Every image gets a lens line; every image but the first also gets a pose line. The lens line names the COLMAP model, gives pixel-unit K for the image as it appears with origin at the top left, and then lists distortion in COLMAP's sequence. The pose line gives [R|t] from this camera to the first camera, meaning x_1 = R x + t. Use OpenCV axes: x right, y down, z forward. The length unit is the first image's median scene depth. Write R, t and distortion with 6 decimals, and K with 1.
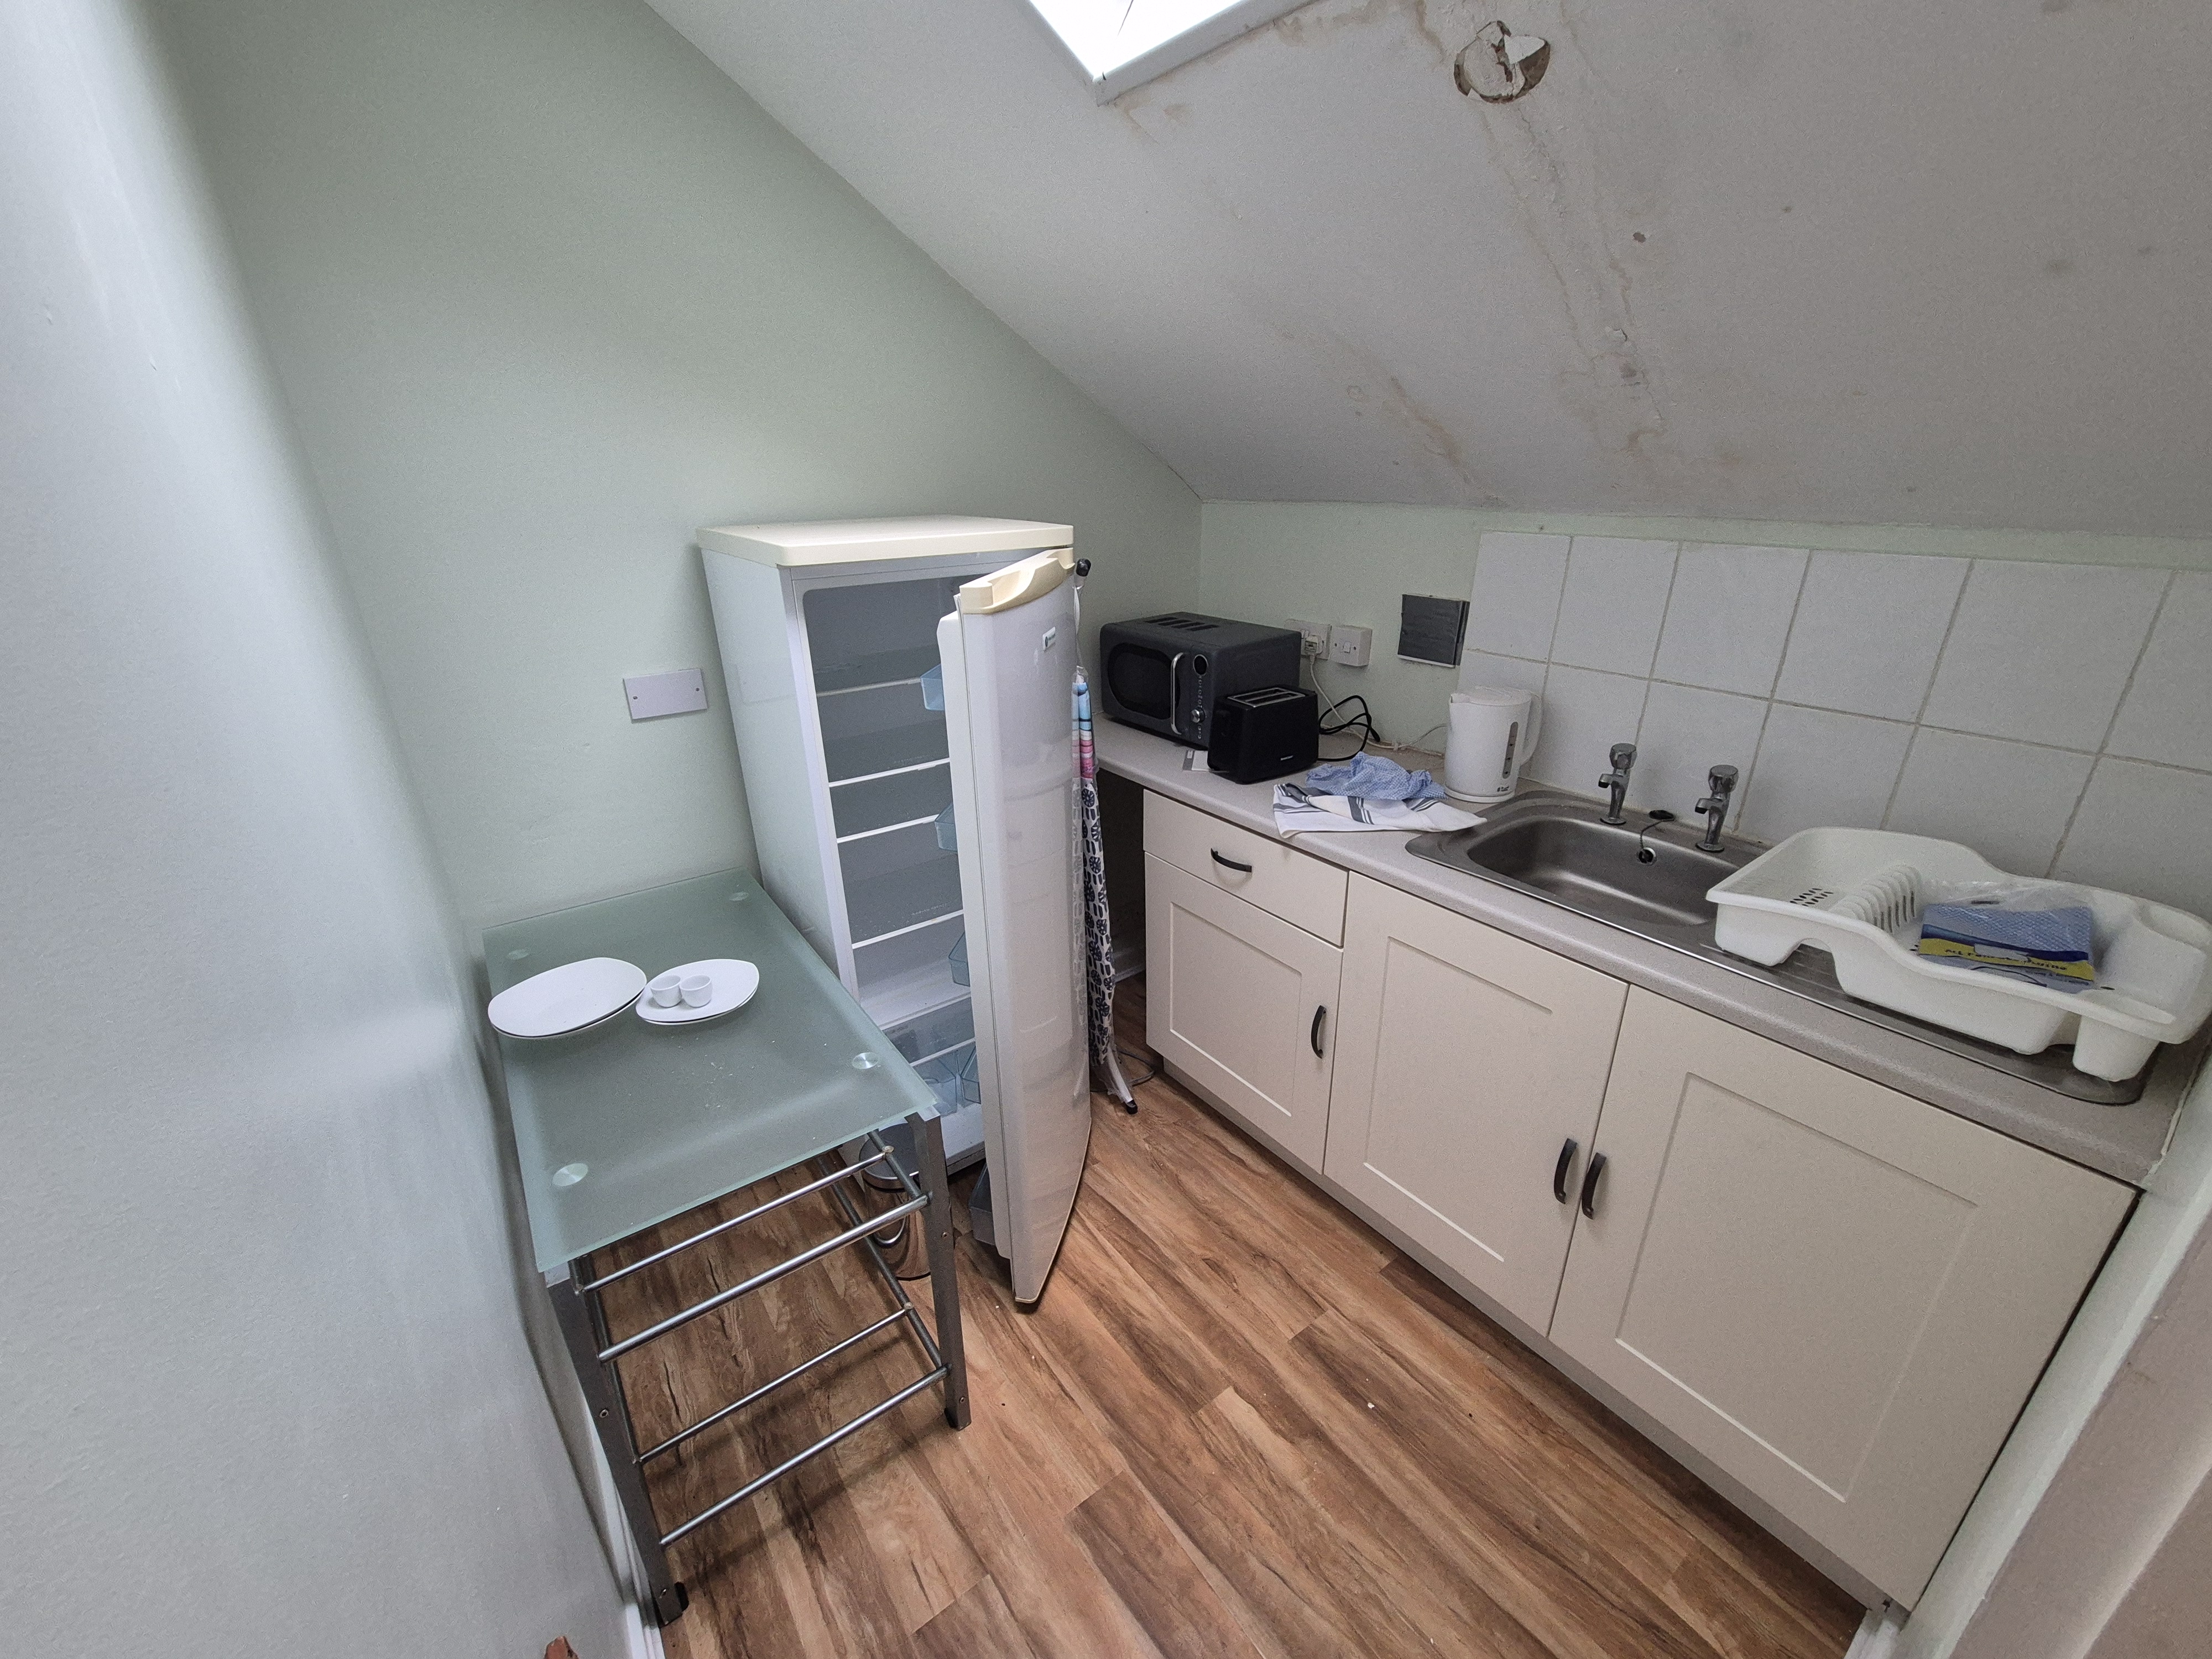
lens RADIAL K [[896.3, 0, 1111.0], [0, 896.3, 836.0], [0, 0, 1]] dist [0.003336, 0.000058]
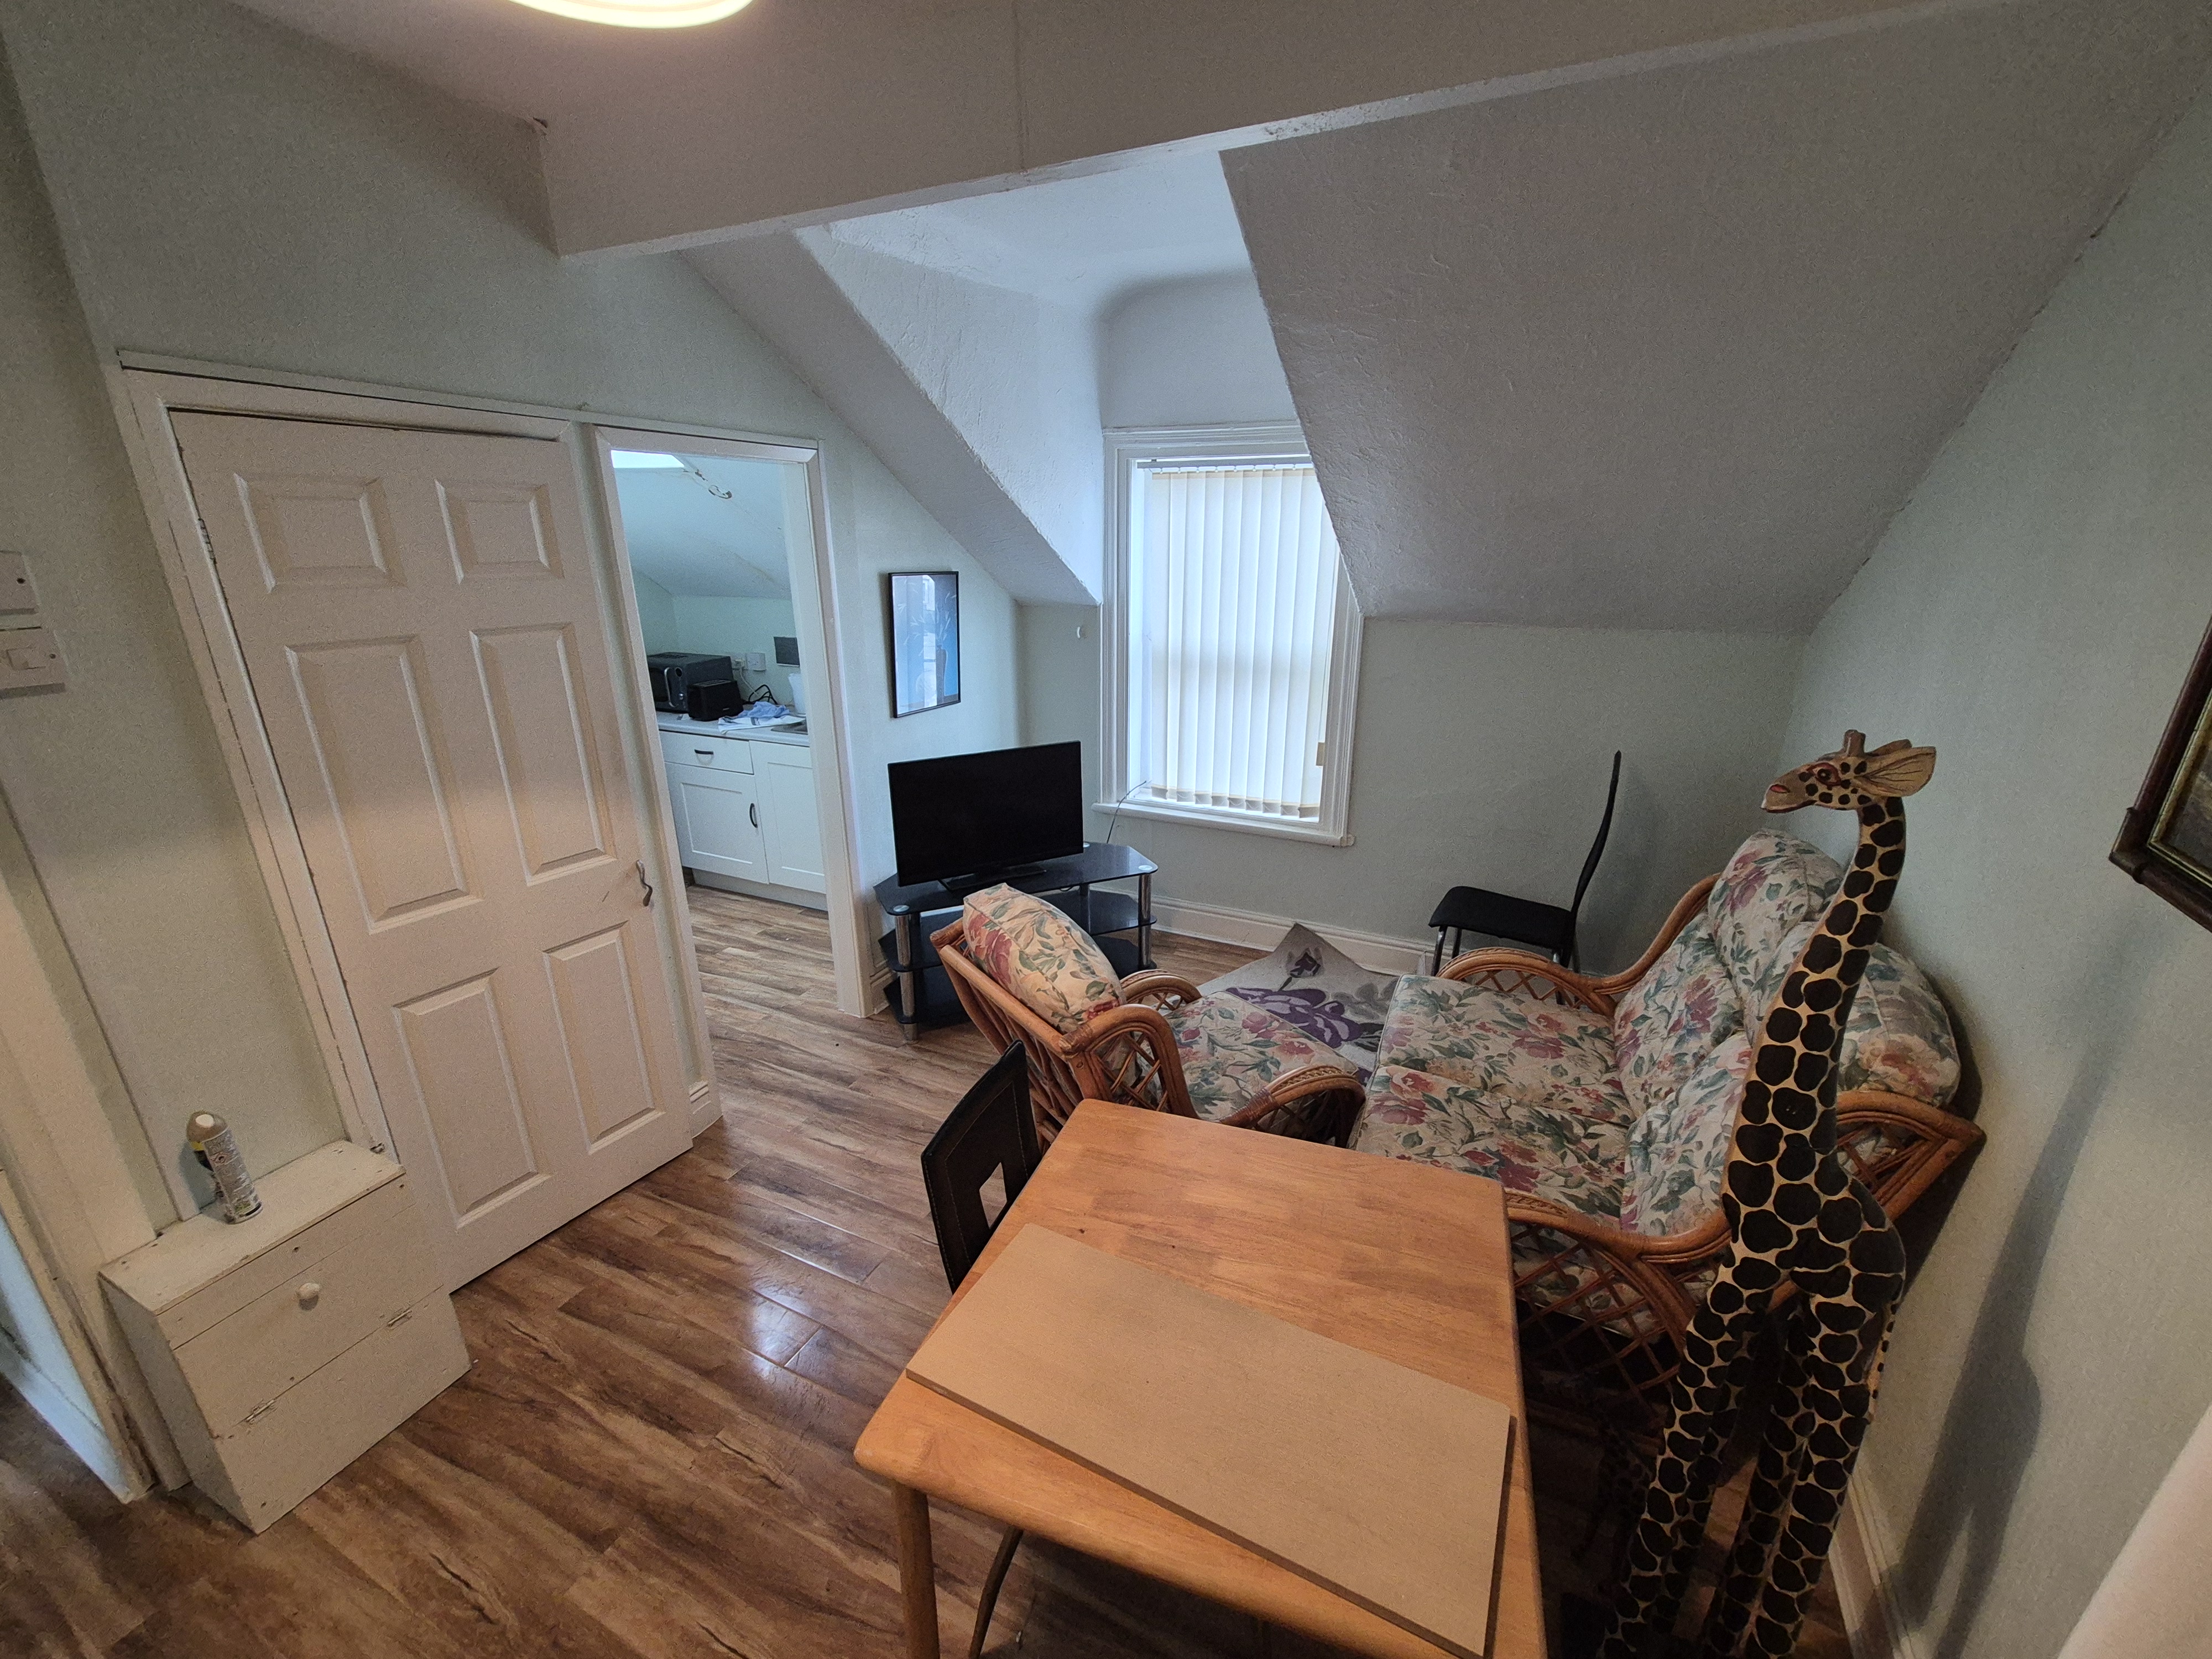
lens RADIAL K [[896.3, 0, 1118.5], [0, 896.3, 826.8], [0, 0, 1]] dist [0.003336, 0.000058]
pose [[0.878286, -0.138279, 0.457704, -0.011935], [0.171573, 0.984660, -0.031749, 0.458697], [-0.446292, 0.106414, 0.888538, -1.457809]]
